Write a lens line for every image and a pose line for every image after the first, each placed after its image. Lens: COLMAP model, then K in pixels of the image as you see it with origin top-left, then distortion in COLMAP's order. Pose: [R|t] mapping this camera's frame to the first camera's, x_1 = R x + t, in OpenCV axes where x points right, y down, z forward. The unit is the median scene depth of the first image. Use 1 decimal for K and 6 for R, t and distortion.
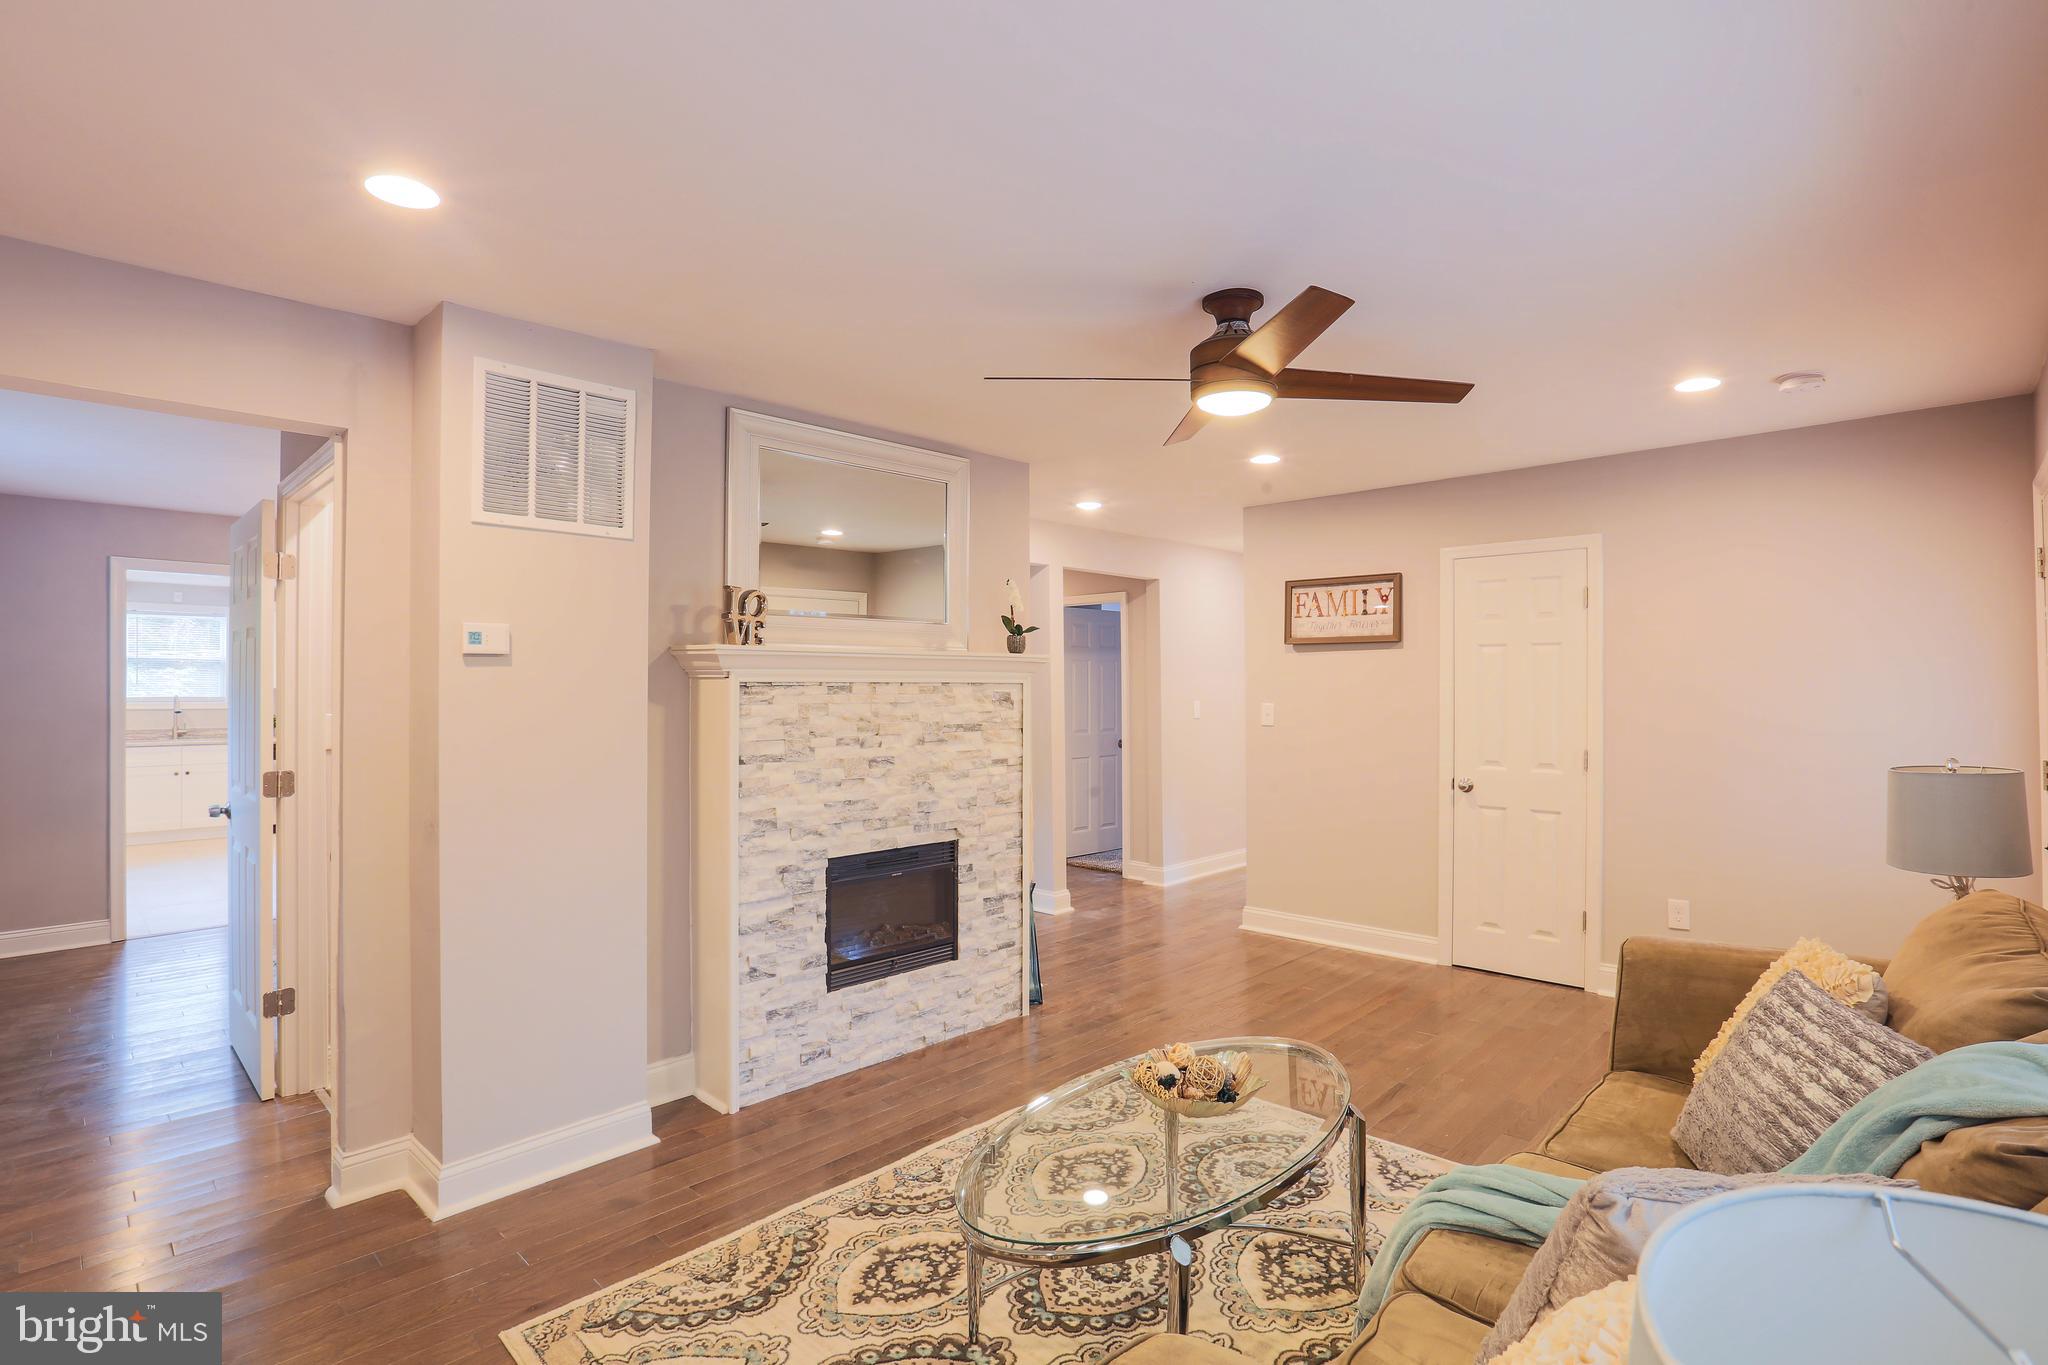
lens RADIAL K [[962.9, 0, 1014.5], [0, 962.9, 688.7], [0, 0, 1]] dist [-0.054970, 0.017031]
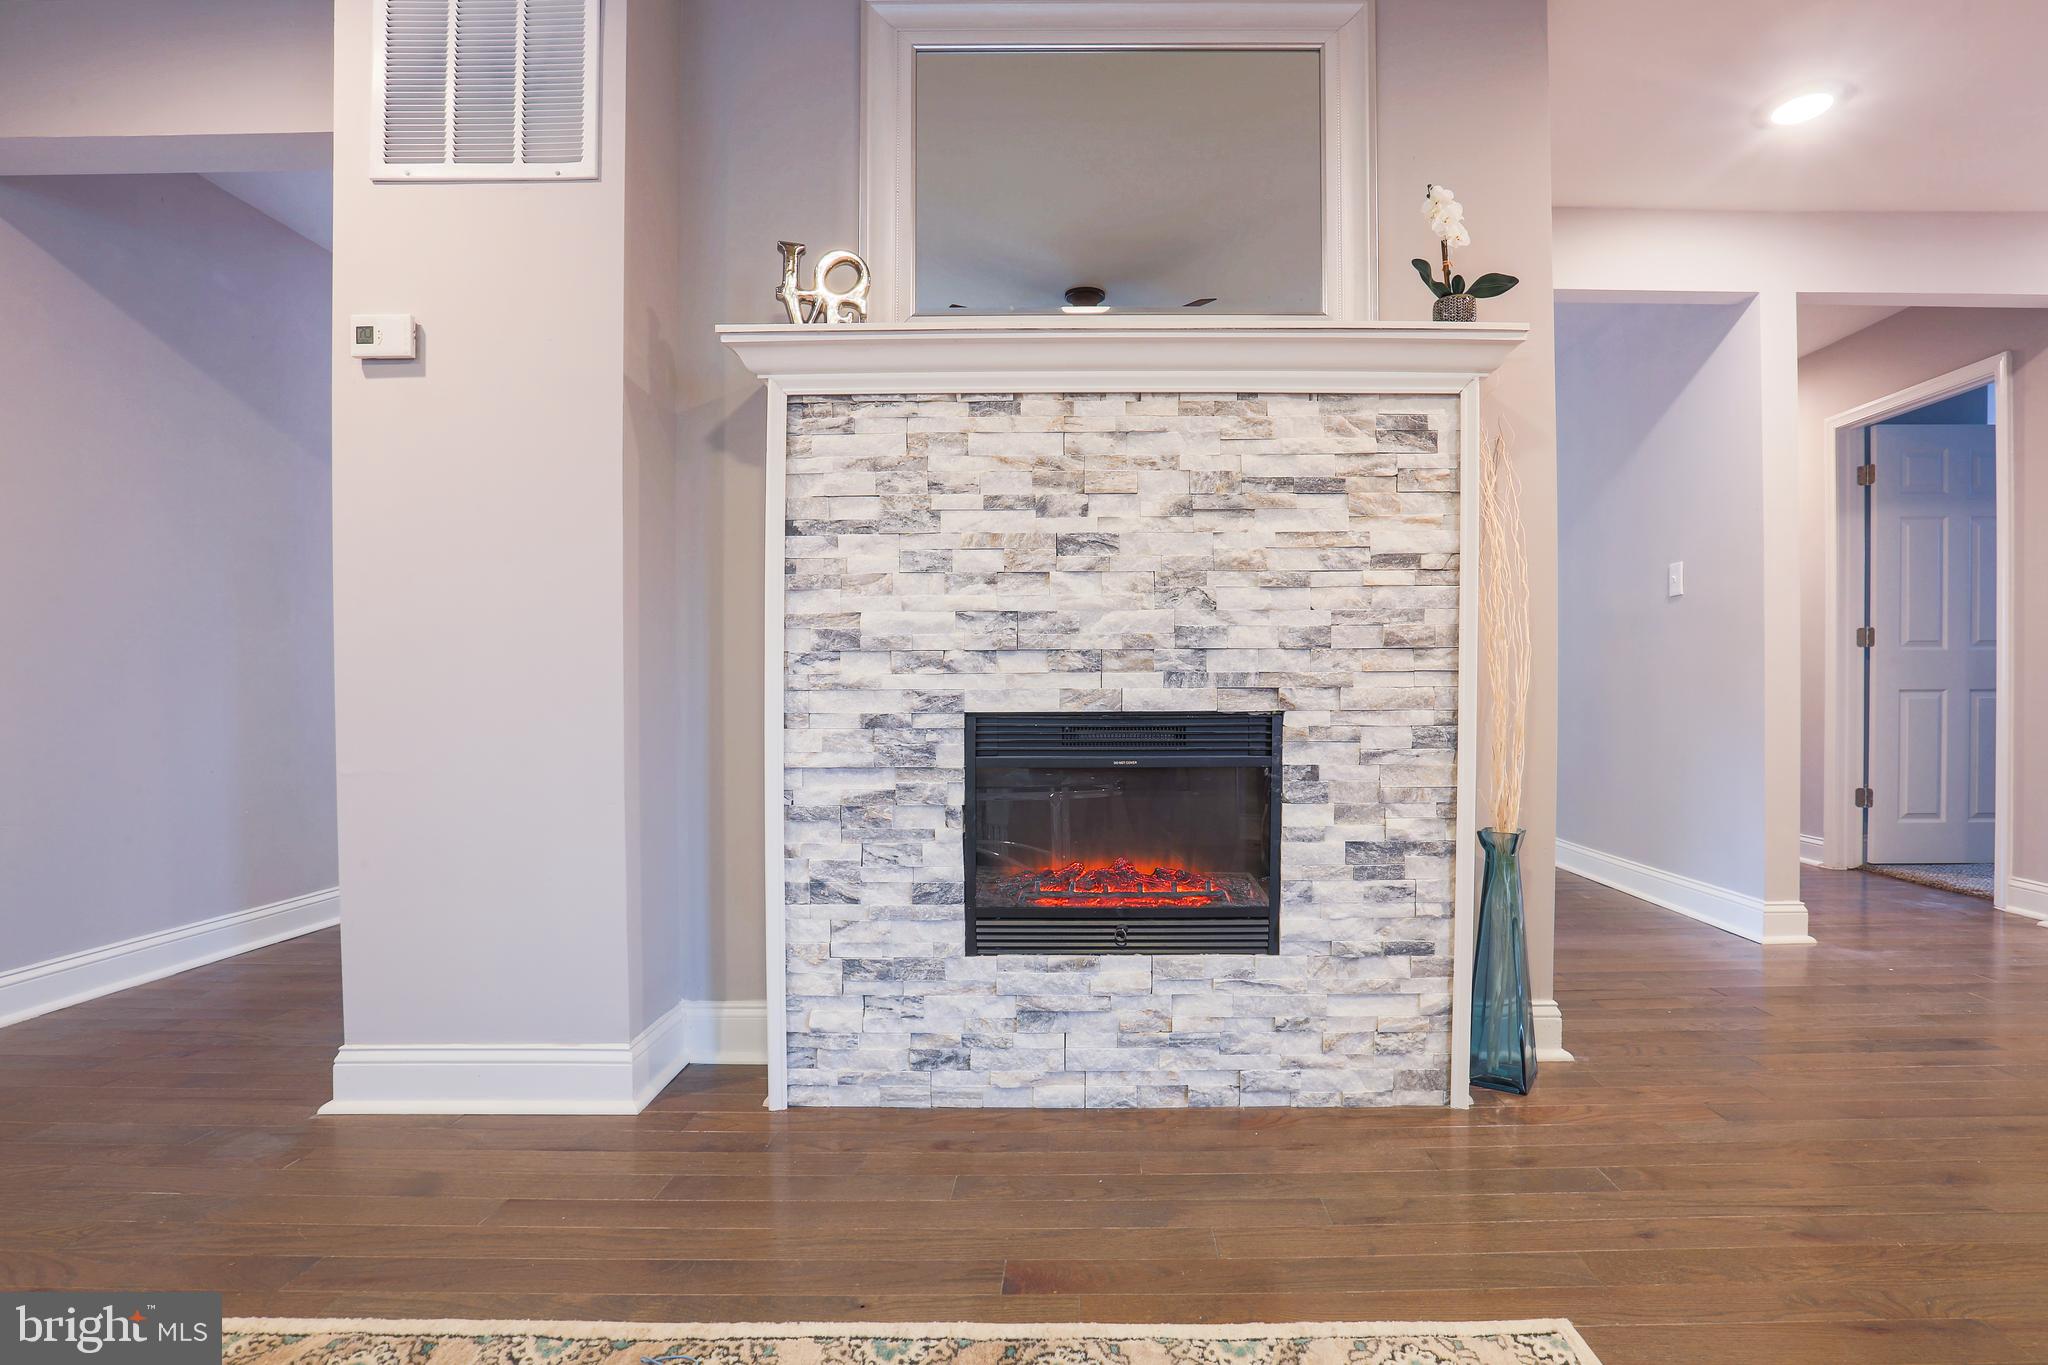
lens RADIAL K [[962.9, 0, 1052.1], [0, 962.9, 694.6], [0, 0, 1]] dist [-0.054970, 0.017031]
pose [[0.707273, 0.012005, -0.706839, 0.232092], [0.002515, 0.999807, 0.019497, 0.155168], [0.706936, -0.015568, 0.707106, 0.639433]]
